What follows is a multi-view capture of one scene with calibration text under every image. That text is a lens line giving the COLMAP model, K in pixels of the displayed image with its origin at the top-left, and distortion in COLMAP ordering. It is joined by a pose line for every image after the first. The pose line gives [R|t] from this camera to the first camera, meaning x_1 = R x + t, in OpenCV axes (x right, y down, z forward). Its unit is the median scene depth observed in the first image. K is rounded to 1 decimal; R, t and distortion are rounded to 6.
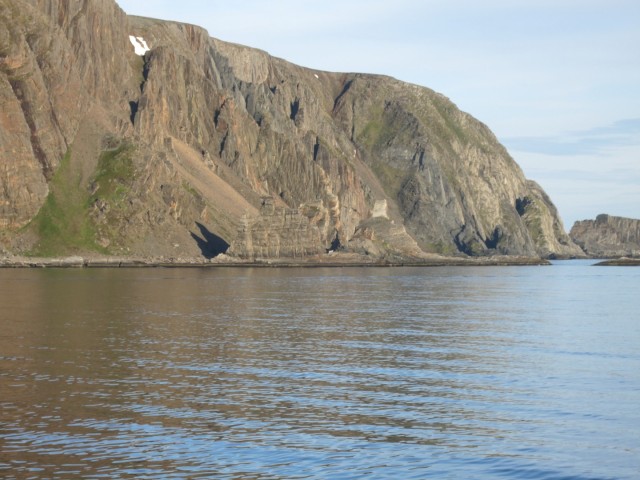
lens RADIAL K [[2155.3, 0, 320.0], [0, 2155.3, 240.0], [0, 0, 1]] dist [-0.053617, 0.087991]
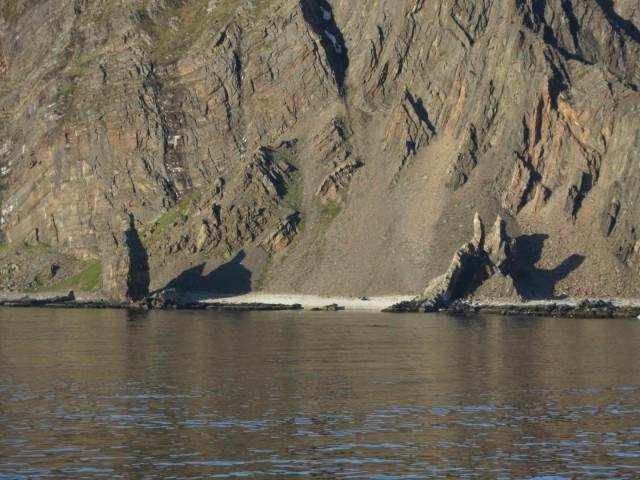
lens RADIAL K [[2155.3, 0, 320.0], [0, 2155.3, 240.0], [0, 0, 1]] dist [-0.053617, 0.087991]
pose [[0.271569, -0.020616, -0.962198, 0.652971], [-0.003181, 0.999746, -0.022319, 0.004827], [0.962414, 0.009122, 0.271434, 0.765941]]
